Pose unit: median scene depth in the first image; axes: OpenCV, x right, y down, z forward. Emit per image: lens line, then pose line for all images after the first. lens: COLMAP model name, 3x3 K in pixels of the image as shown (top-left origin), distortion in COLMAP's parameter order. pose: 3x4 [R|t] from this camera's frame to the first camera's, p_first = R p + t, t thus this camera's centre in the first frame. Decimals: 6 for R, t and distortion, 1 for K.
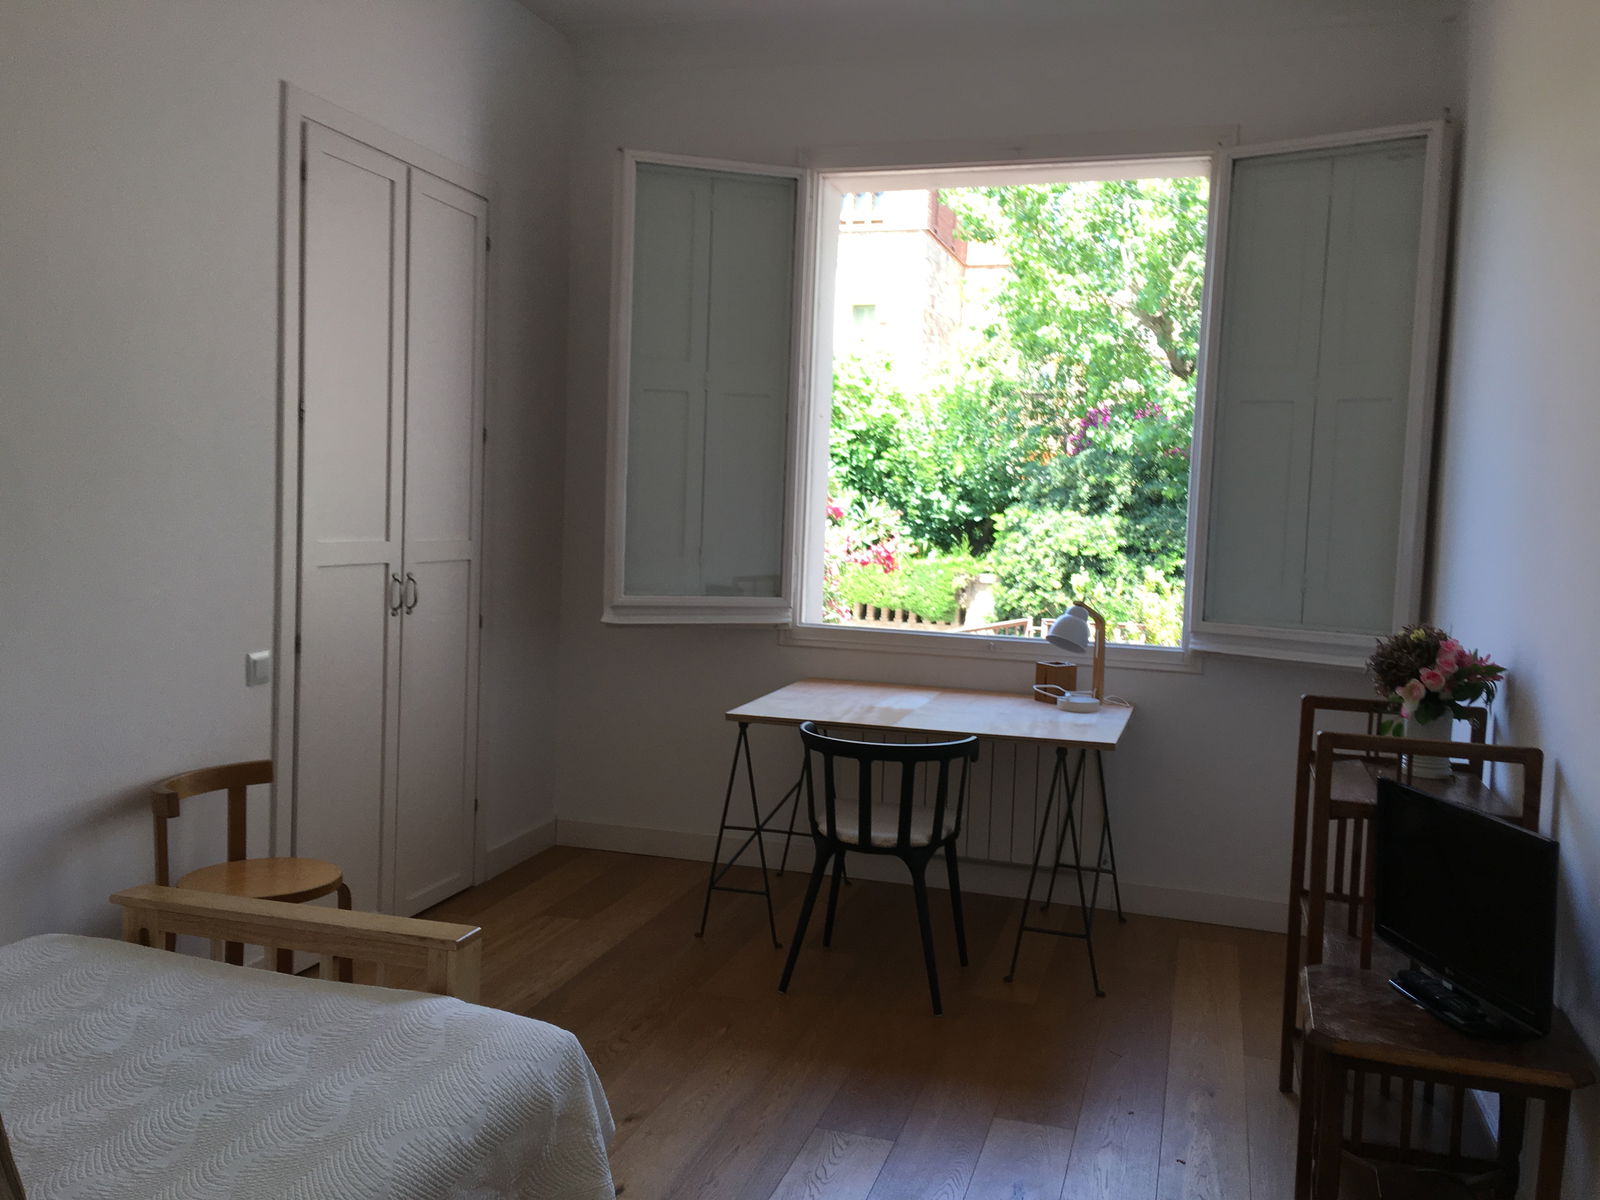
lens RADIAL K [[1368.1, 0, 807.7], [0, 1368.1, 572.0], [0, 0, 1]] dist [0.072463, -0.102828]
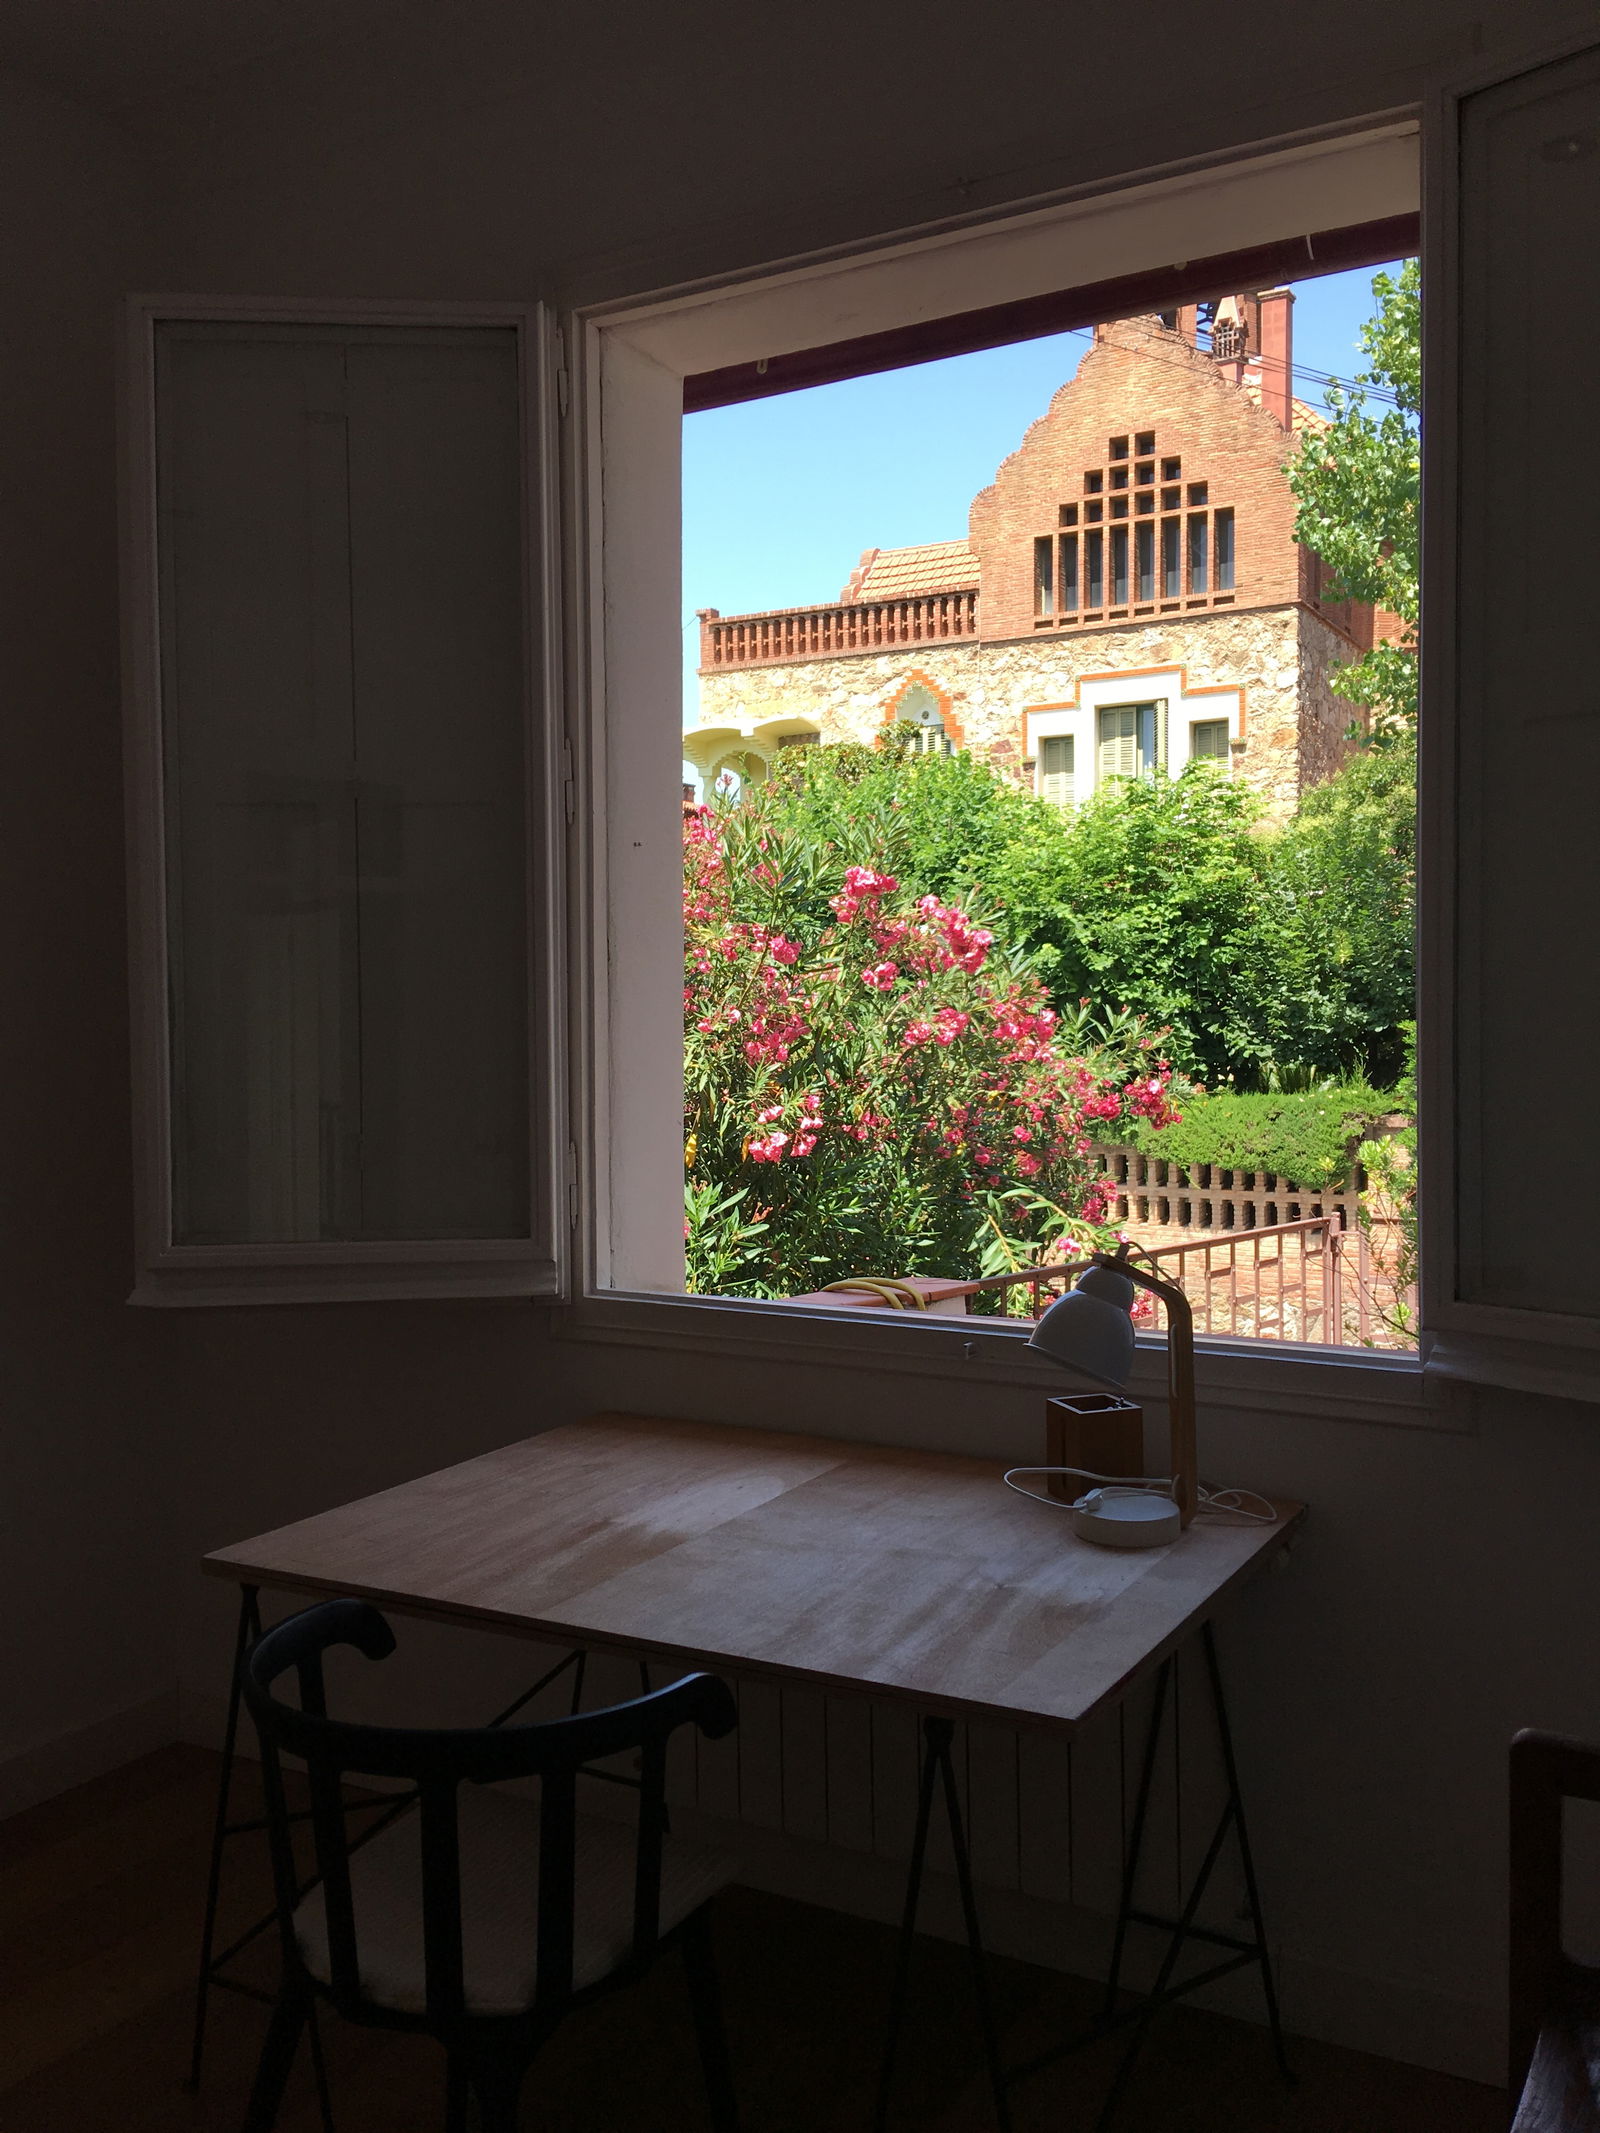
lens RADIAL K [[1823.9, 0, 808.2], [0, 1823.9, 1054.7], [0, 0, 1]] dist [0.072463, -0.102828]
pose [[0.975839, -0.040203, -0.214761, 0.205527], [0.033127, 0.998786, -0.036449, -0.017883], [0.215966, 0.028454, 0.975986, 0.423537]]
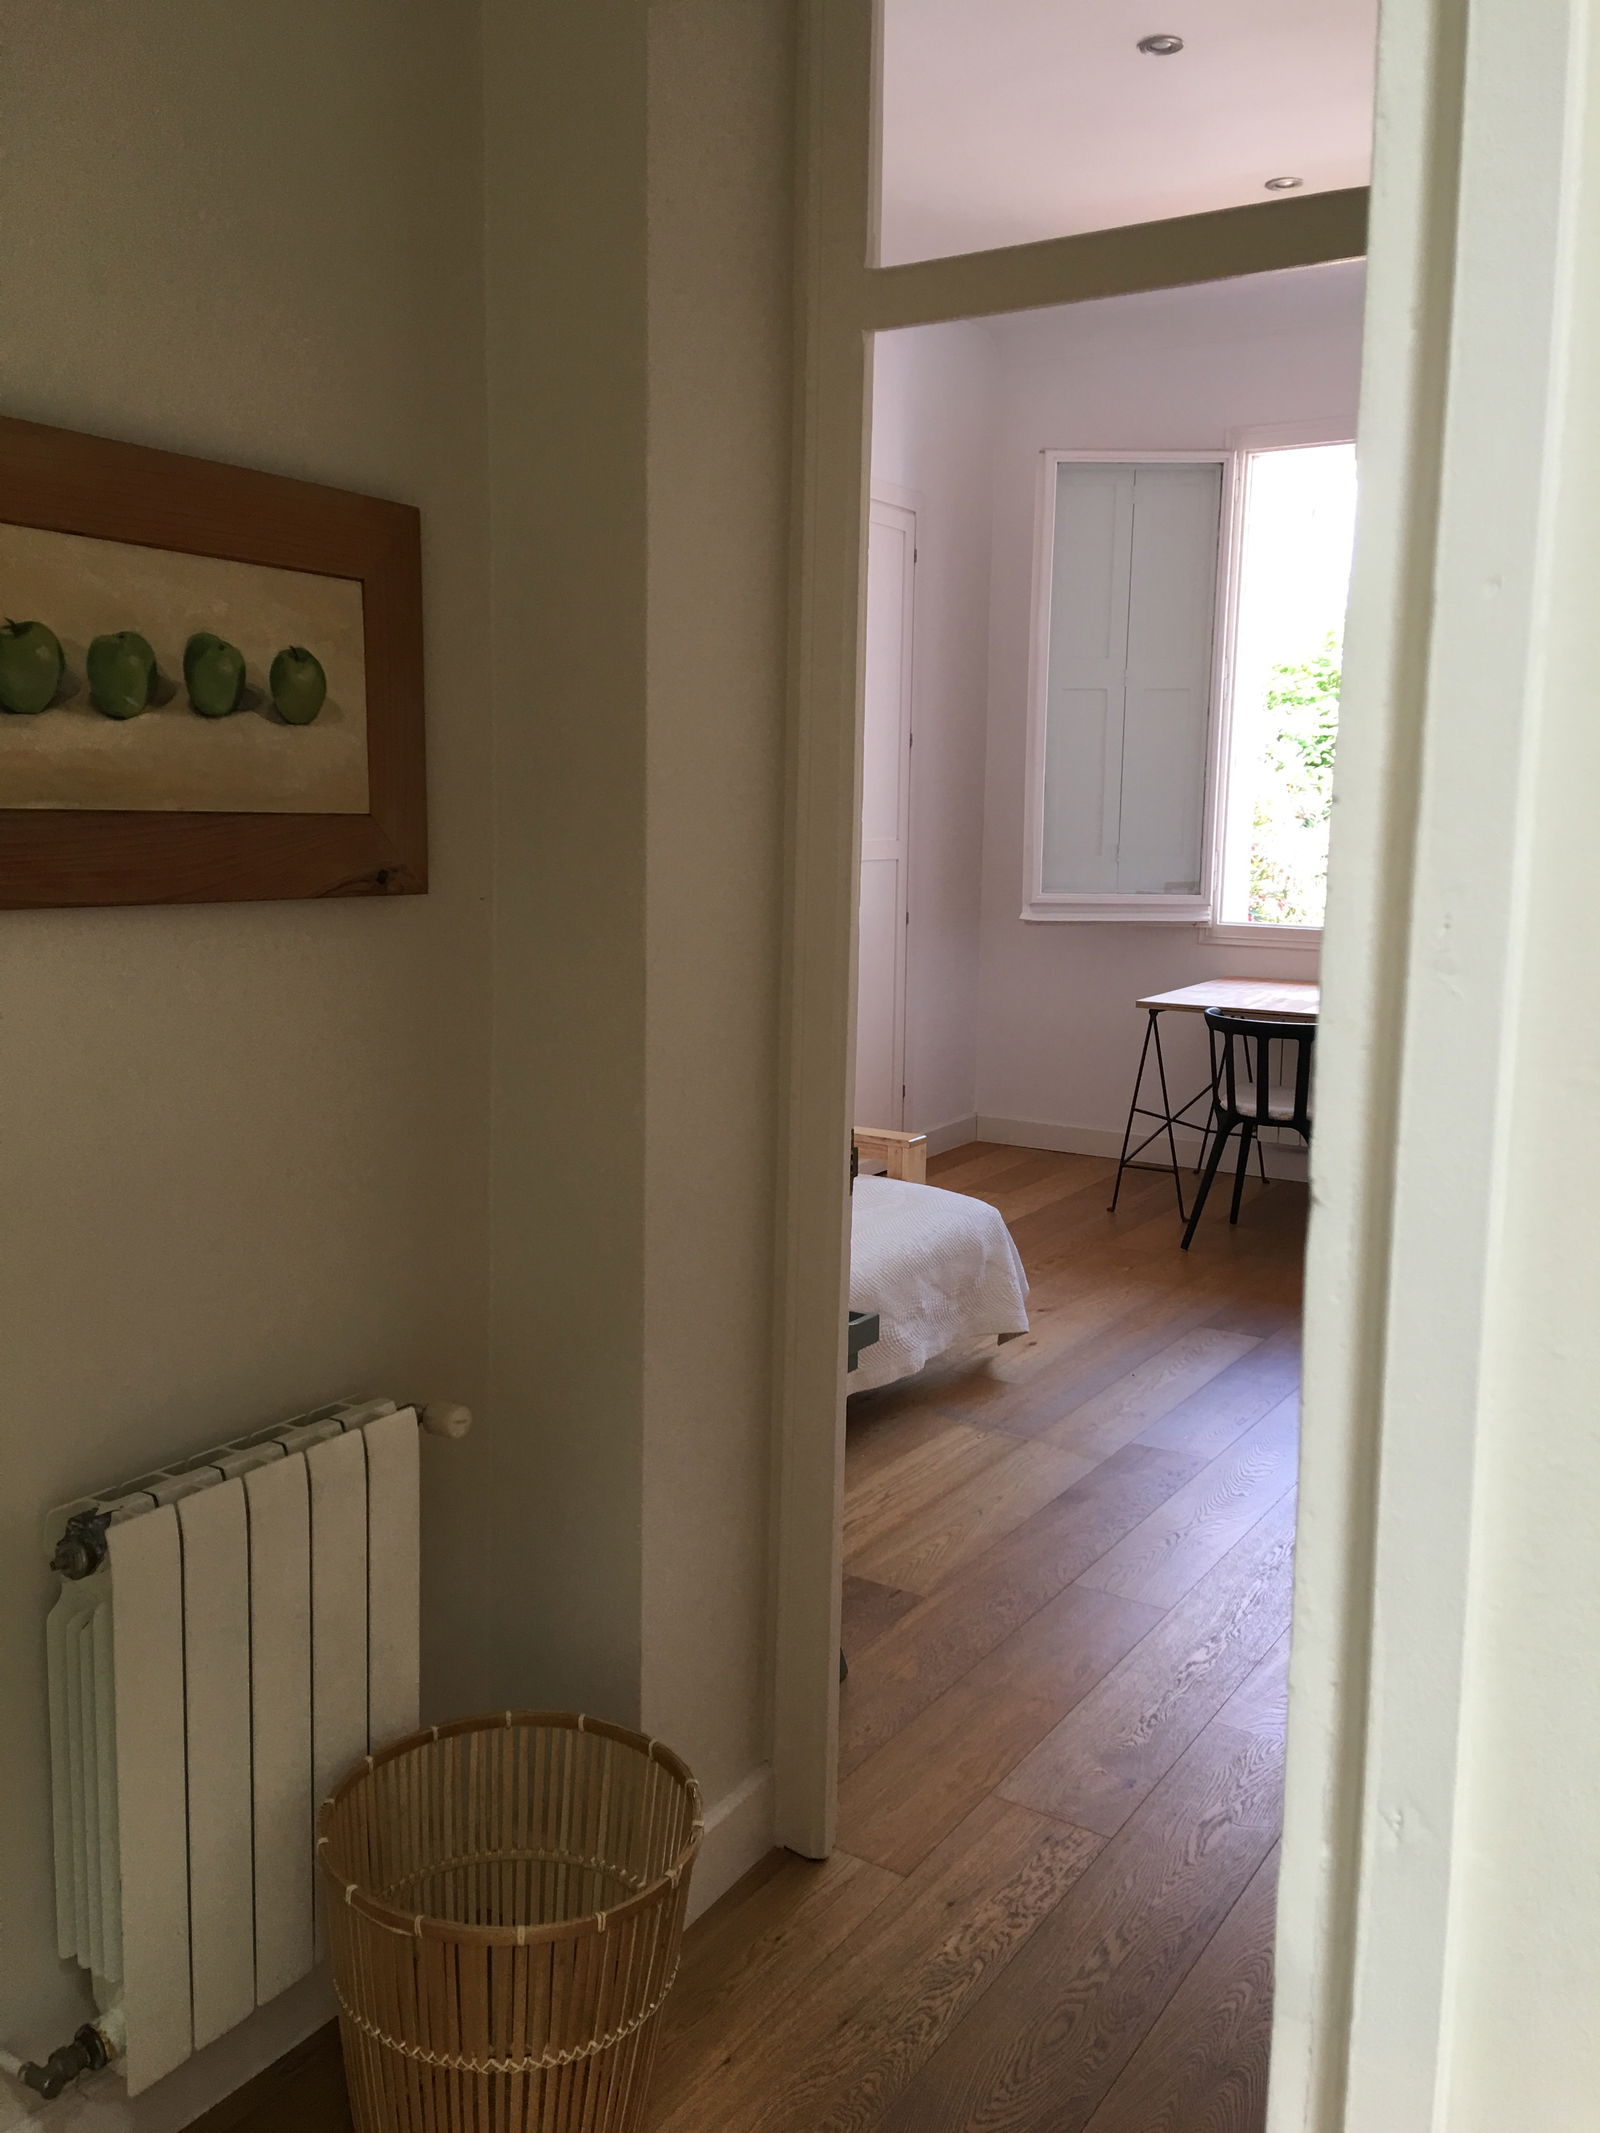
lens RADIAL K [[1823.9, 0, 816.3], [0, 1823.9, 1064.5], [0, 0, 1]] dist [0.072463, -0.102828]
pose [[0.965893, 0.016559, -0.258411, 0.057005], [0.006824, 0.995979, 0.089328, 0.020570], [0.258851, -0.088045, 0.961896, -0.362051]]
